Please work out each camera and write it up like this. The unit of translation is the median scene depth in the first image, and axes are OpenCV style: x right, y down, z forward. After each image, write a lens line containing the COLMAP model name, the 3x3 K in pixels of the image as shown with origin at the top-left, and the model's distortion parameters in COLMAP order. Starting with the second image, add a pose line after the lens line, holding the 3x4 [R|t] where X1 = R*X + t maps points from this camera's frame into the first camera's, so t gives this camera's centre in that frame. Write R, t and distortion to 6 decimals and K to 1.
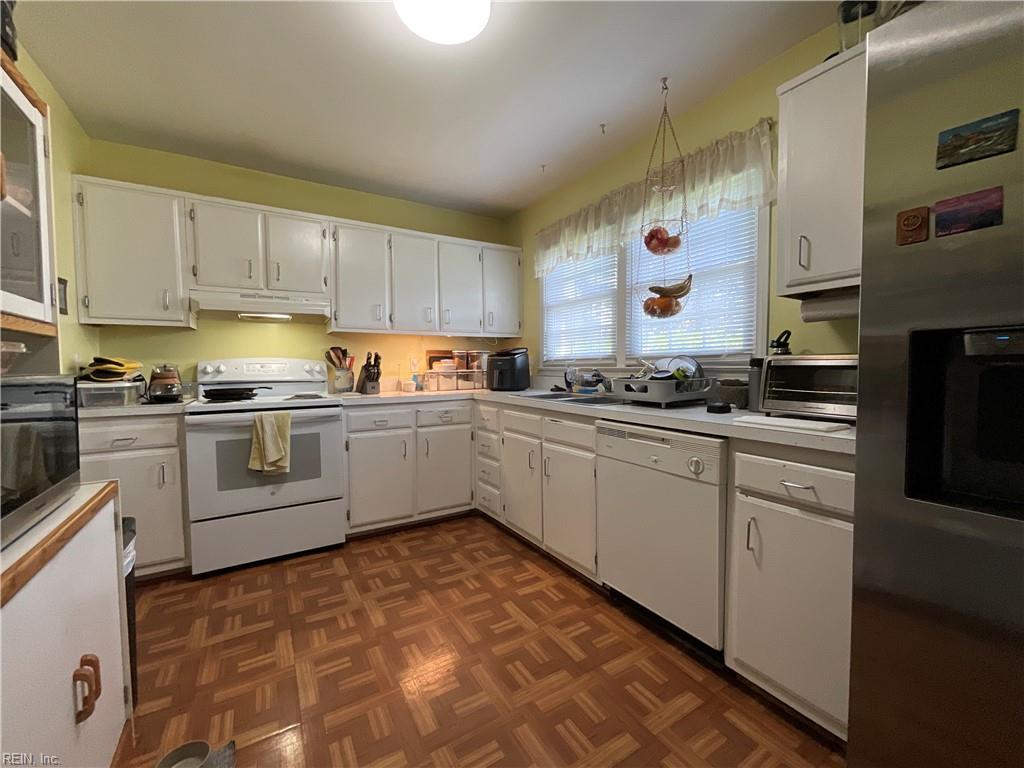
lens RADIAL K [[416.2, 0, 511.0], [0, 416.2, 383.0], [0, 0, 1]] dist [-0.000499, 0.000367]
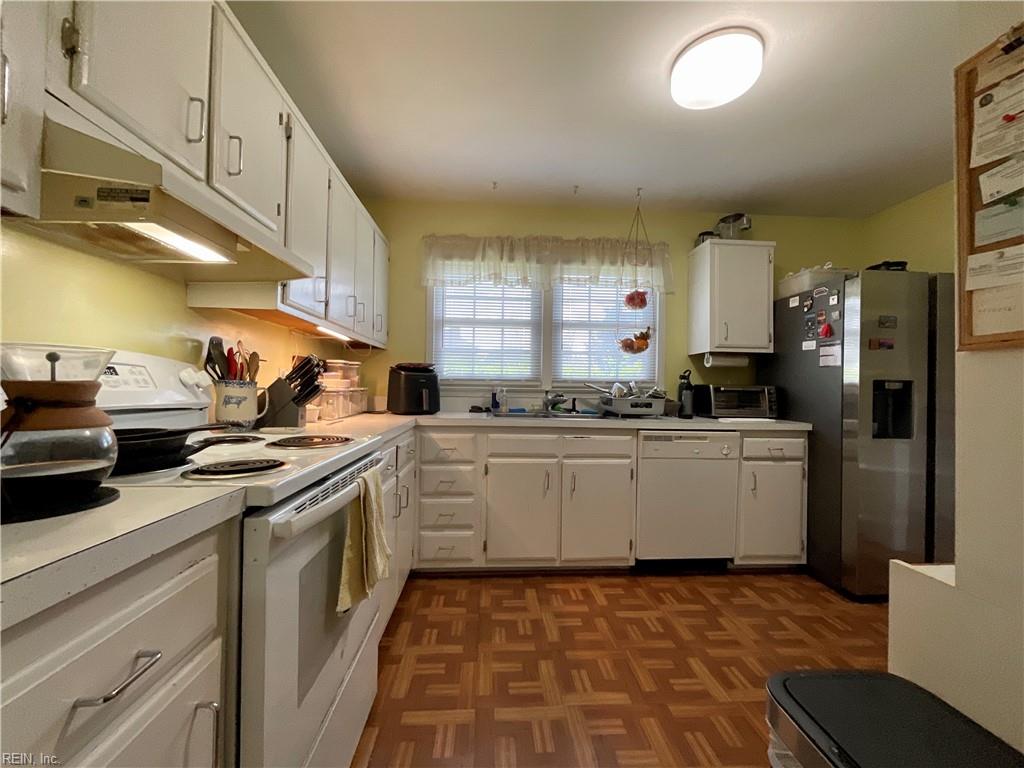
lens RADIAL K [[416.2, 0, 513.2], [0, 416.2, 383.7], [0, 0, 1]] dist [-0.000499, 0.000367]
pose [[0.465164, 0.025210, 0.884865, -0.950050], [0.016979, 0.999156, -0.037392, -0.011275], [-0.885062, 0.032417, 0.464344, 0.649335]]
